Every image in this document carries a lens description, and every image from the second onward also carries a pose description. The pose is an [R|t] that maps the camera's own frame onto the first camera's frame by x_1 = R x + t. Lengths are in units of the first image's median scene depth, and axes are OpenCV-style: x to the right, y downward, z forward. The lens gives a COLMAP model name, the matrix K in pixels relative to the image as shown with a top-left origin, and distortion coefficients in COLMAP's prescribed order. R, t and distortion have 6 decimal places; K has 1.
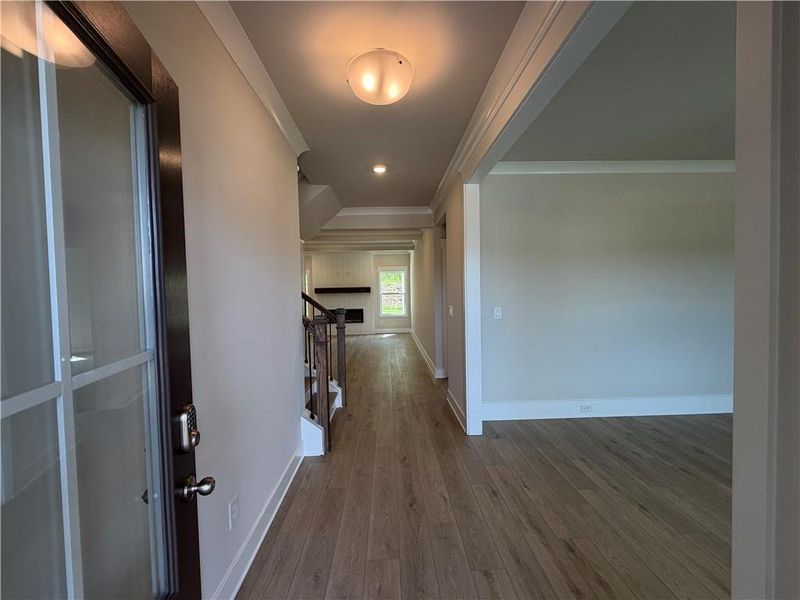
lens RADIAL K [[317.8, 0, 397.6], [0, 317.8, 299.8], [0, 0, 1]] dist [-0.001549, -0.000043]
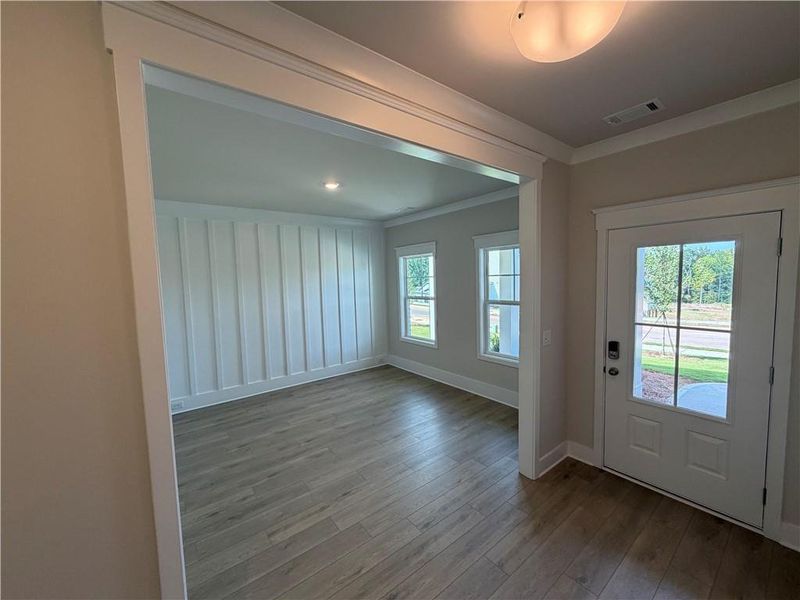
lens RADIAL K [[317.8, 0, 397.6], [0, 317.8, 299.8], [0, 0, 1]] dist [-0.001549, -0.000043]
pose [[-0.582069, -0.023508, 0.812799, -0.279261], [0.067143, 0.994779, 0.076854, -0.150756], [-0.810362, 0.099308, -0.577452, 1.229812]]
